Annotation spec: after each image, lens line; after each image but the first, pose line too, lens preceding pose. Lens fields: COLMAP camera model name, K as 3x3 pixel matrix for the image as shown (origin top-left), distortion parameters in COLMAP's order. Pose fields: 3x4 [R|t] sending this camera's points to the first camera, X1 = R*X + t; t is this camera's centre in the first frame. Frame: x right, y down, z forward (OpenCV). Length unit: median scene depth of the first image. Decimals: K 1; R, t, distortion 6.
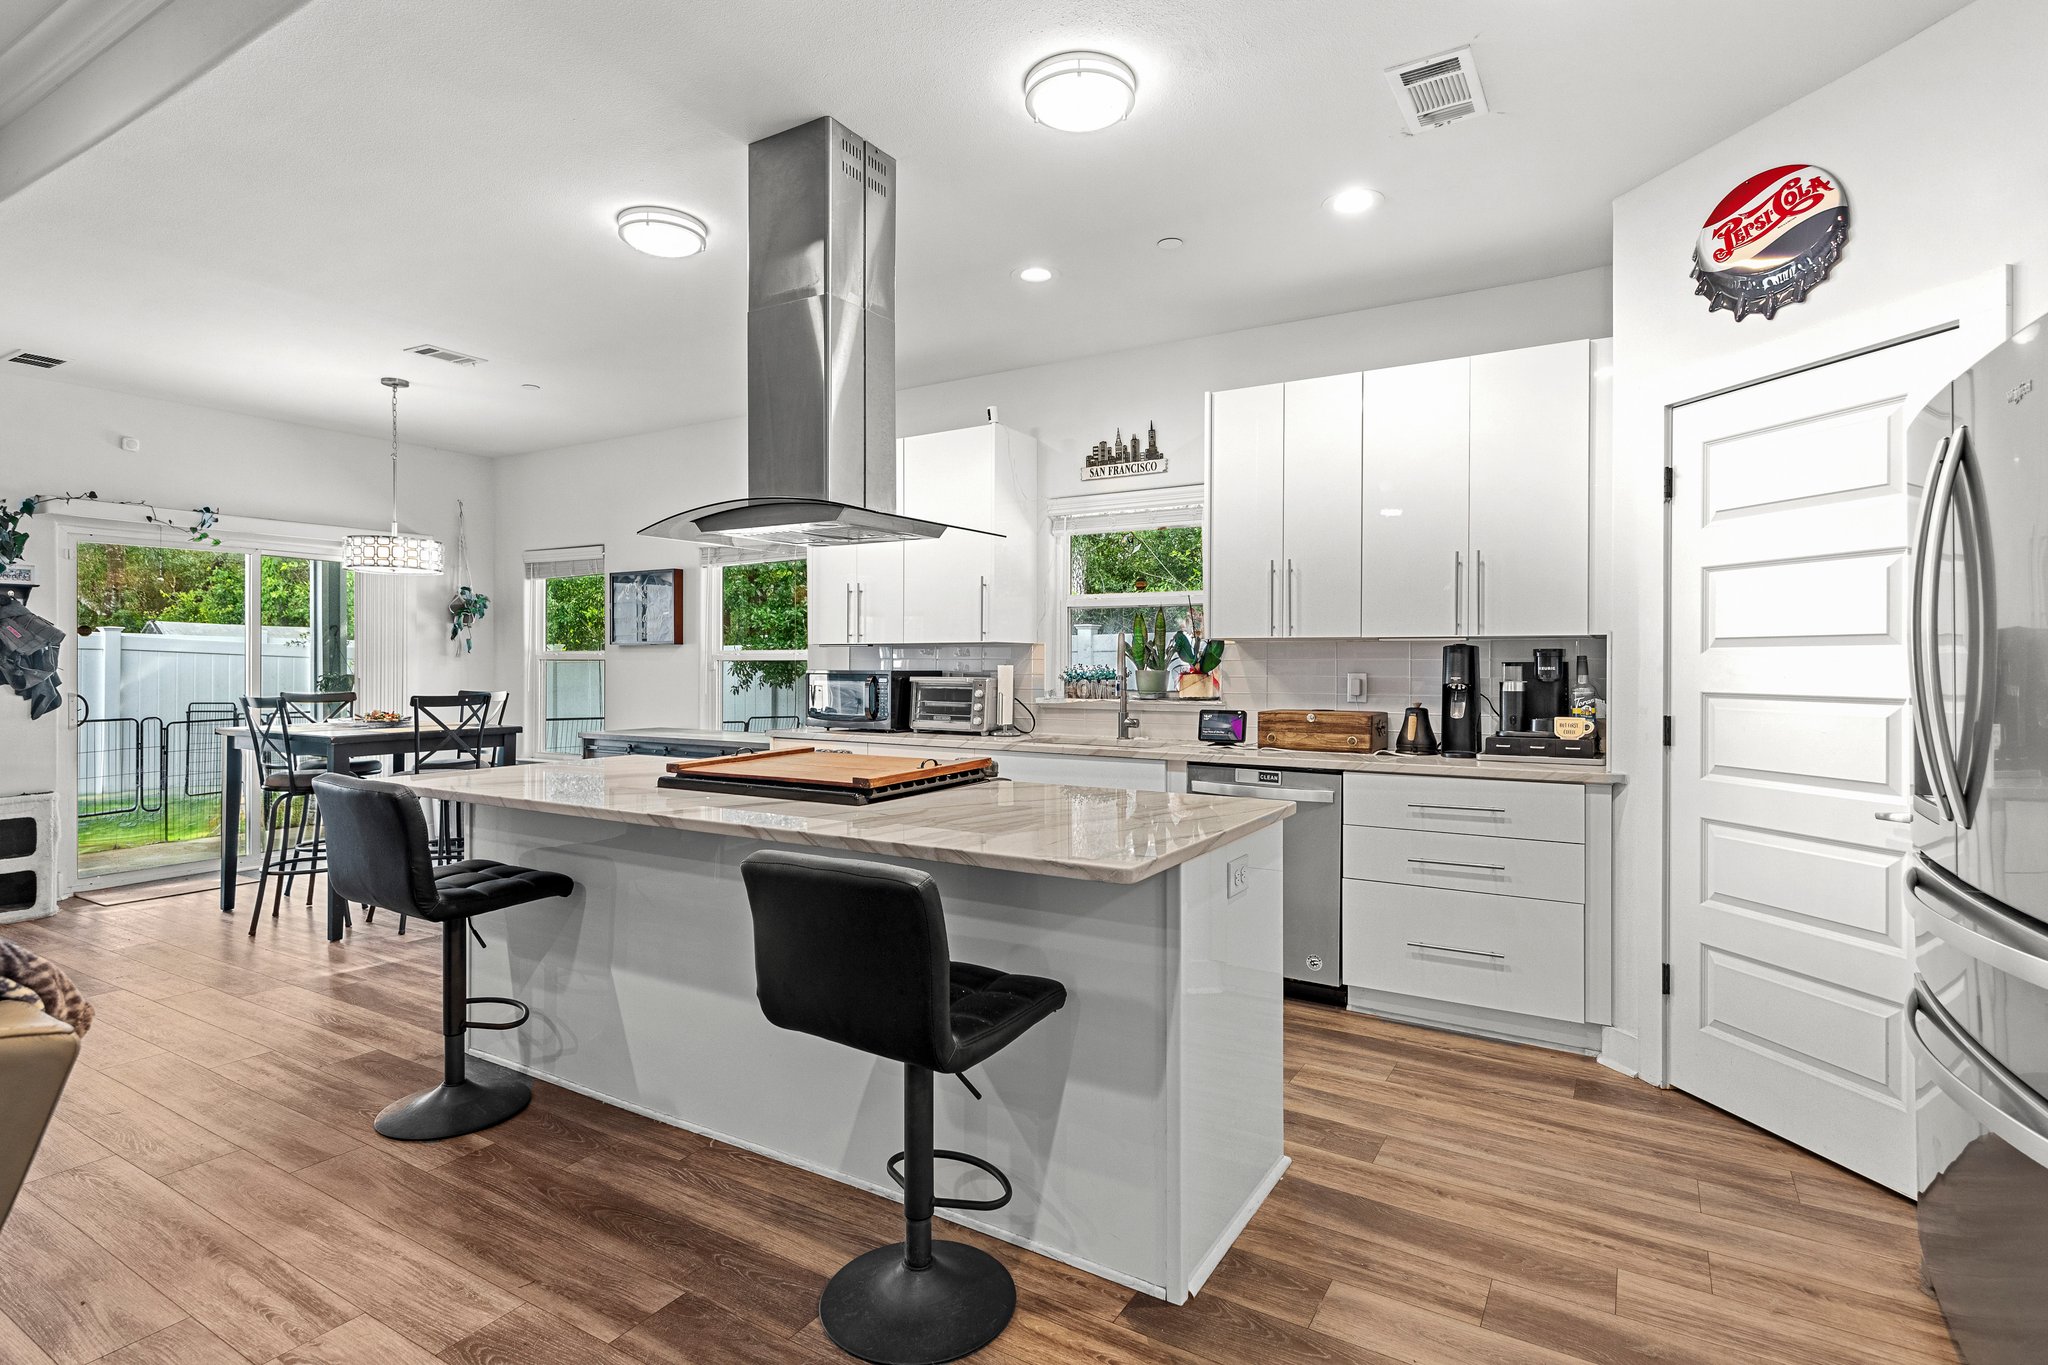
lens RADIAL K [[1017.2, 0, 1027.2], [0, 1017.2, 667.3], [0, 0, 1]] dist [0.003252, 0.000391]
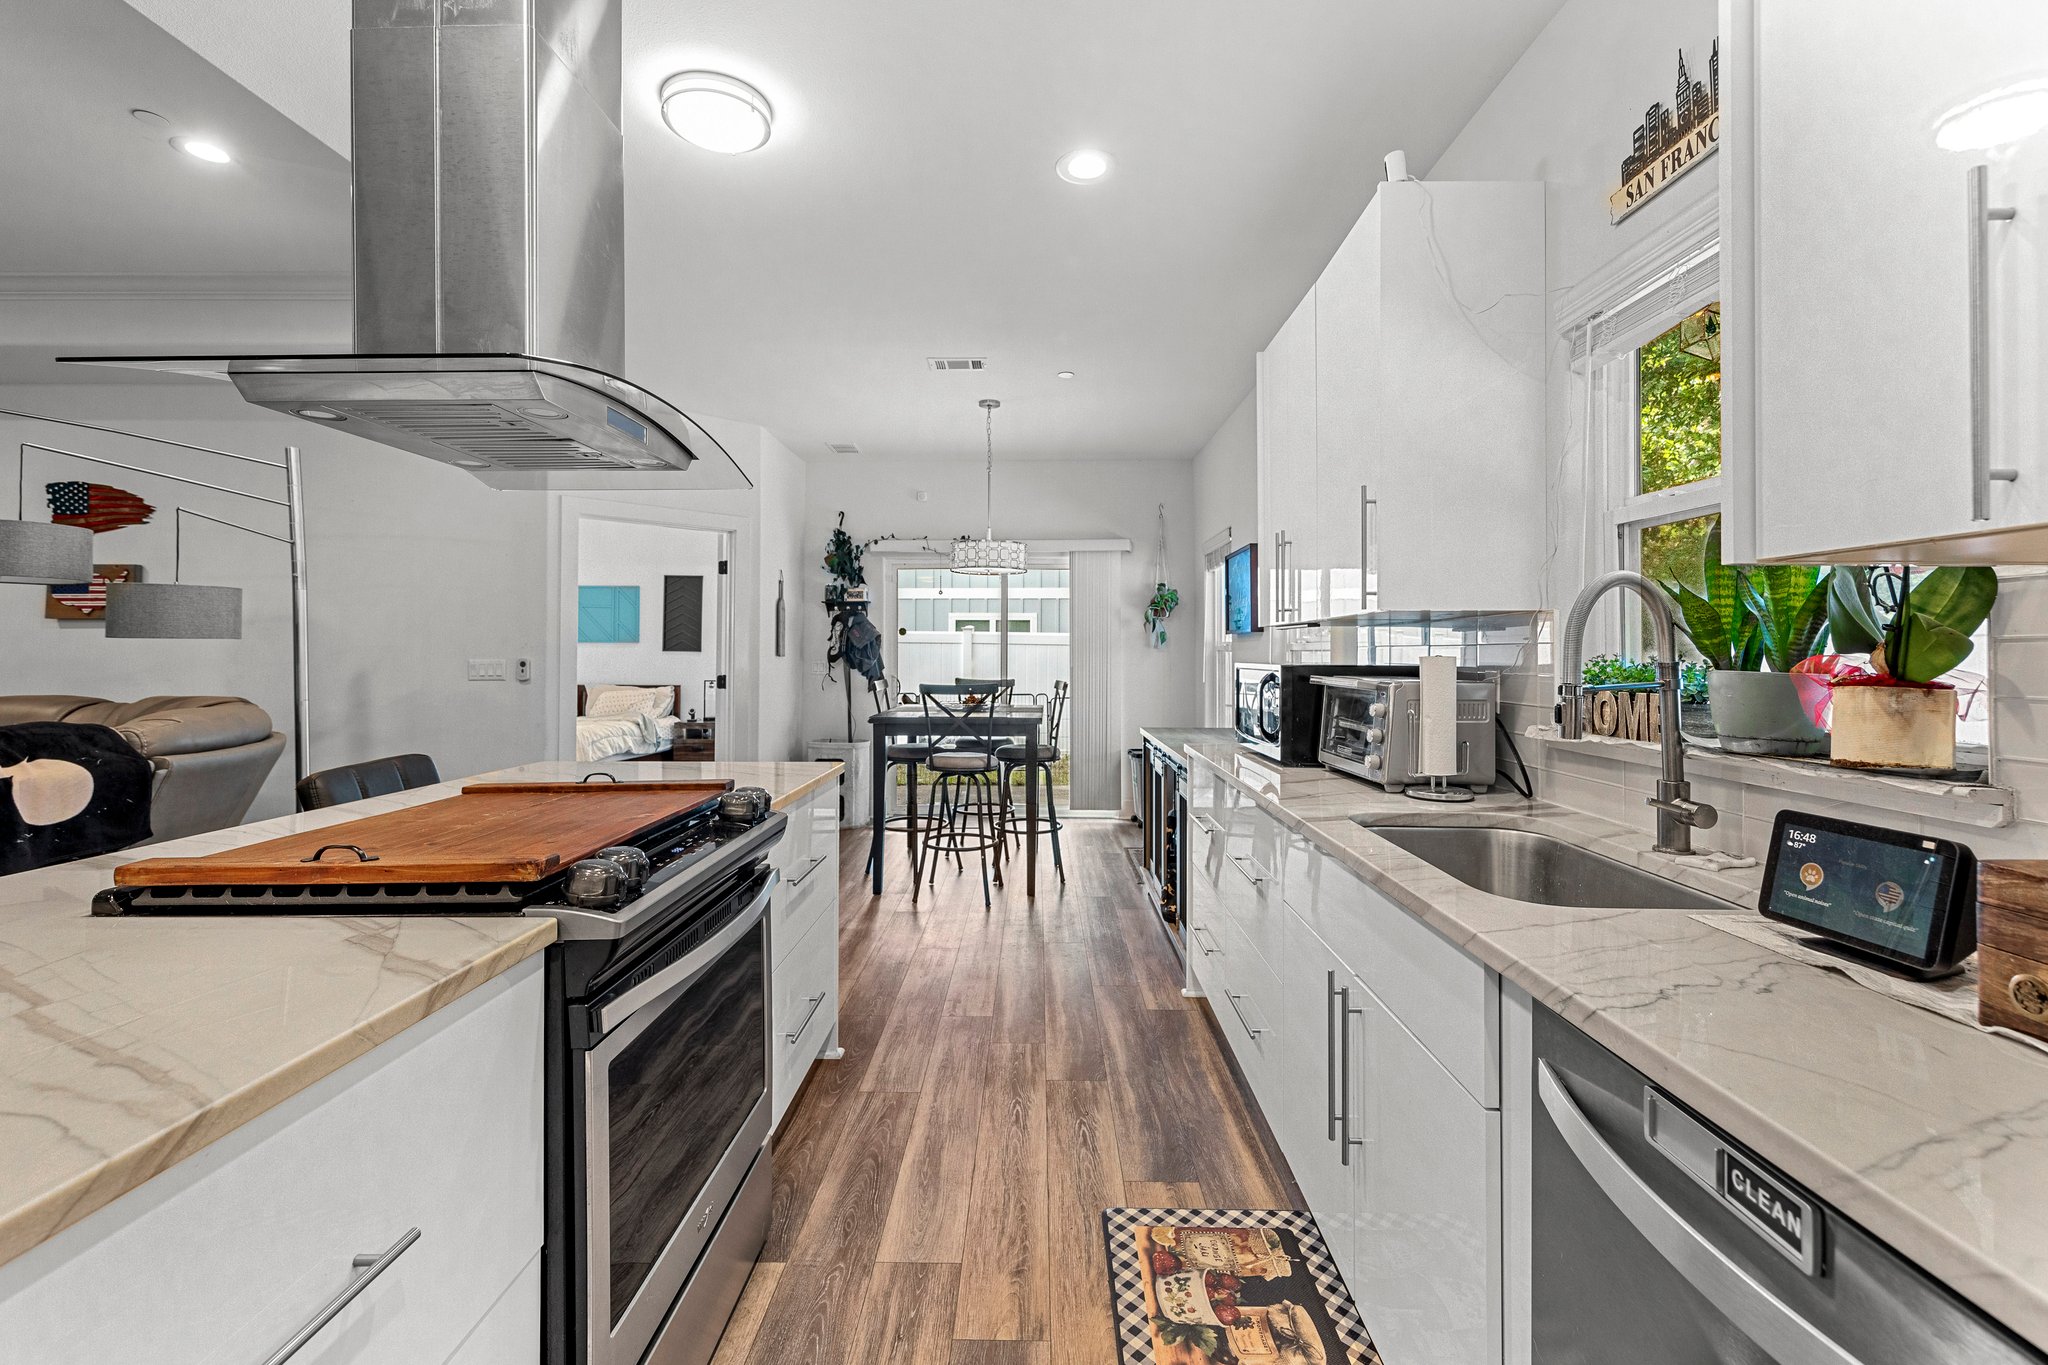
lens RADIAL K [[872.9, 0, 1022.5], [0, 872.9, 641.7], [0, 0, 1]] dist [0.005270, 0.000180]
pose [[0.500764, -0.013643, -0.865476, 0.250881], [-0.003065, 0.999842, -0.017534, -0.001002], [0.865578, 0.011433, 0.500643, 0.615631]]
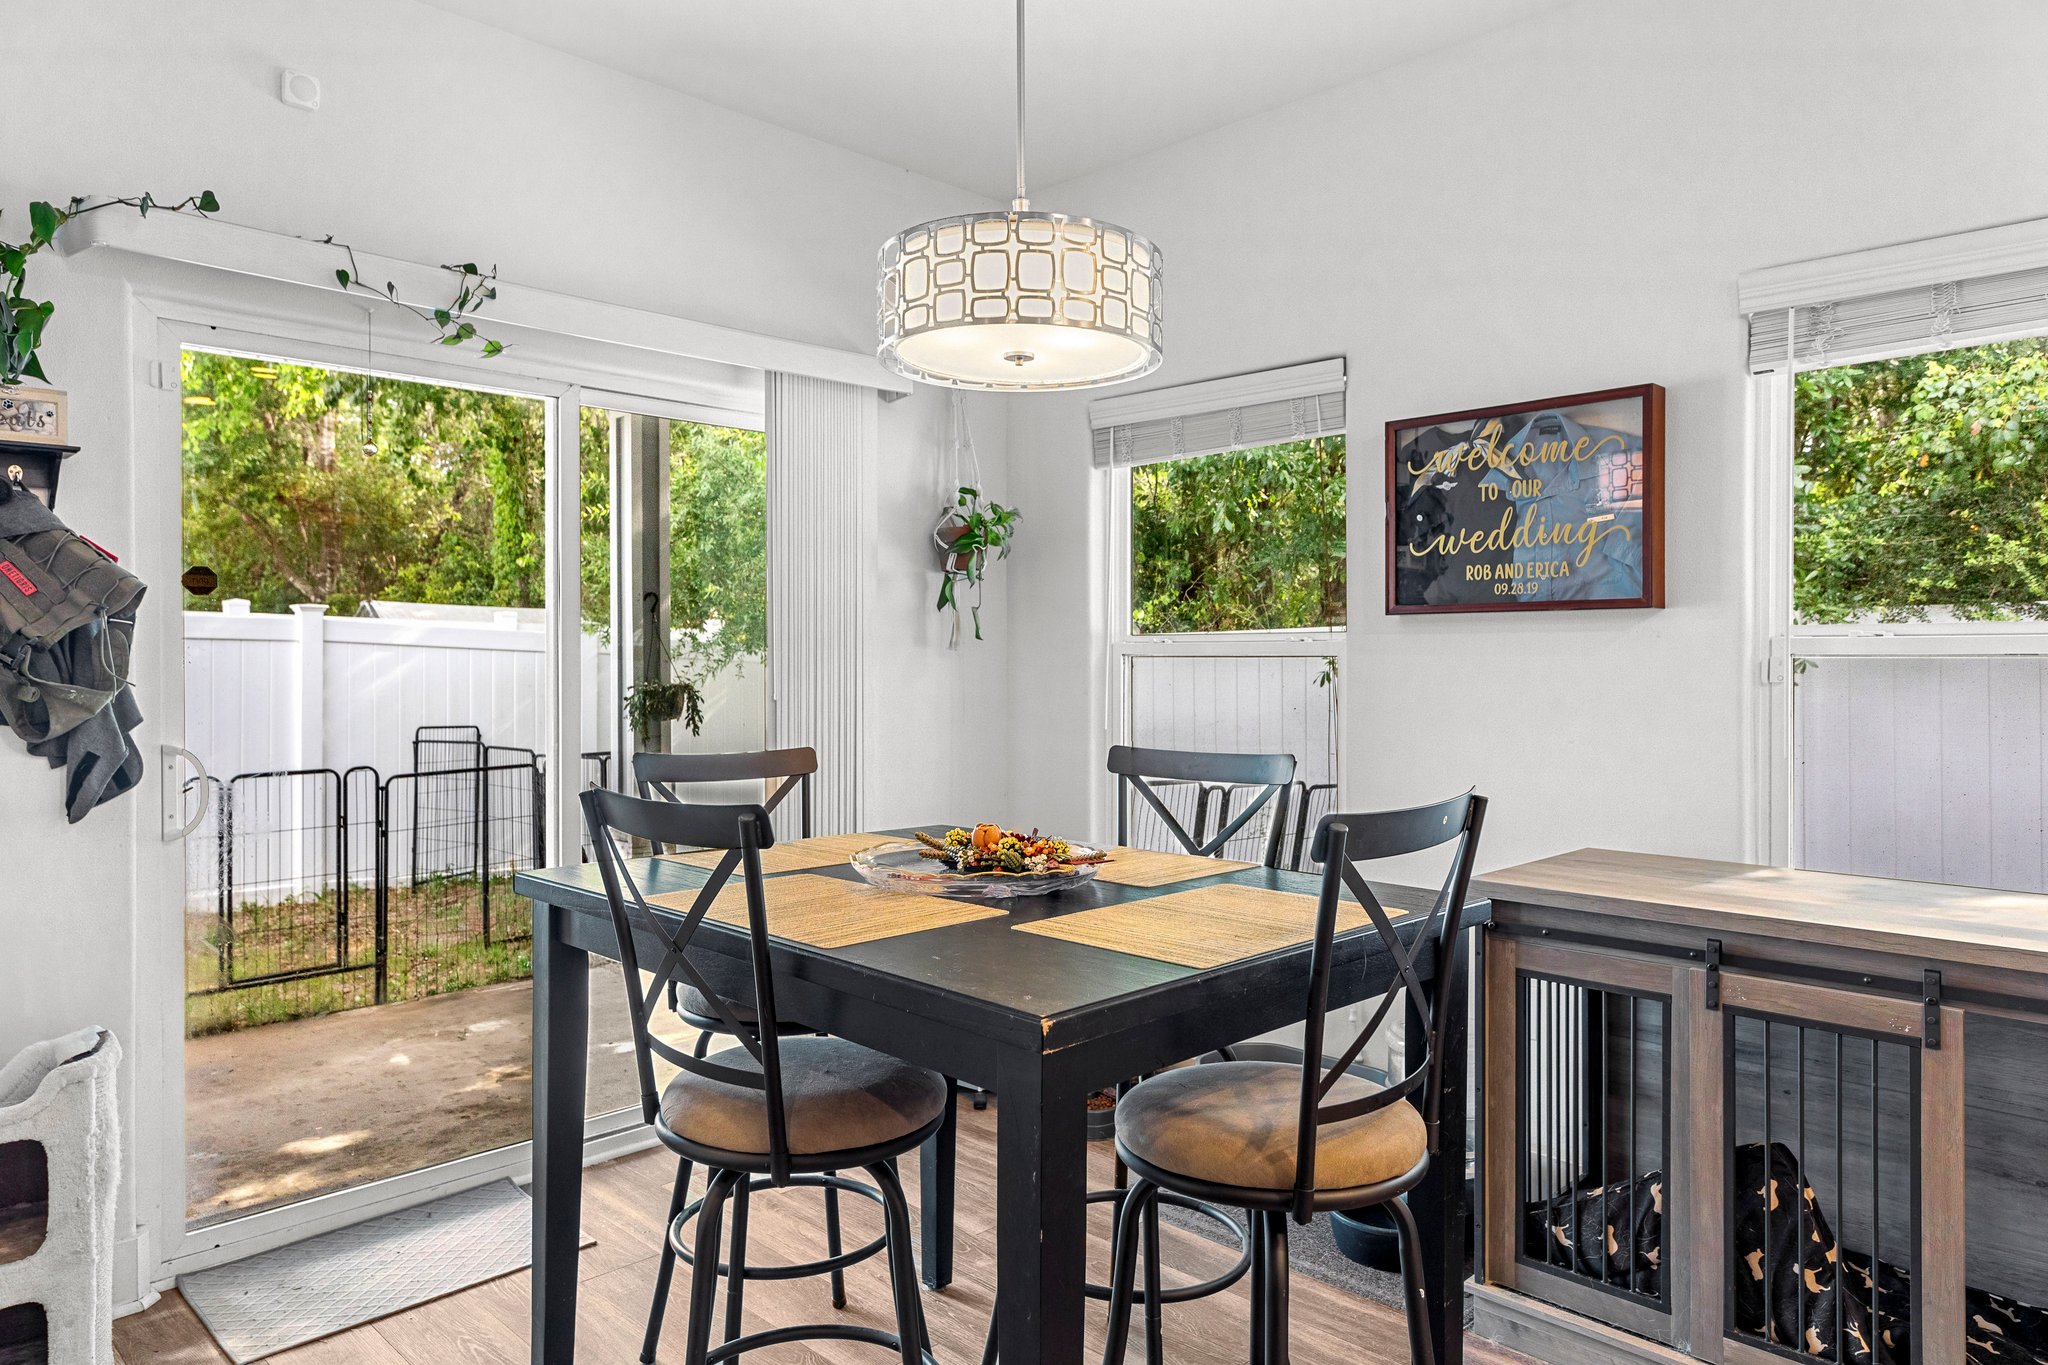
lens RADIAL K [[1298.0, 0, 1023.1], [0, 1298.0, 672.2], [0, 0, 1]] dist [0.004146, 0.002663]
pose [[0.970093, 0.000522, -0.242733, -0.585903], [0.000797, 0.999985, 0.005333, -0.004635], [0.242732, -0.005367, 0.970078, 0.695812]]
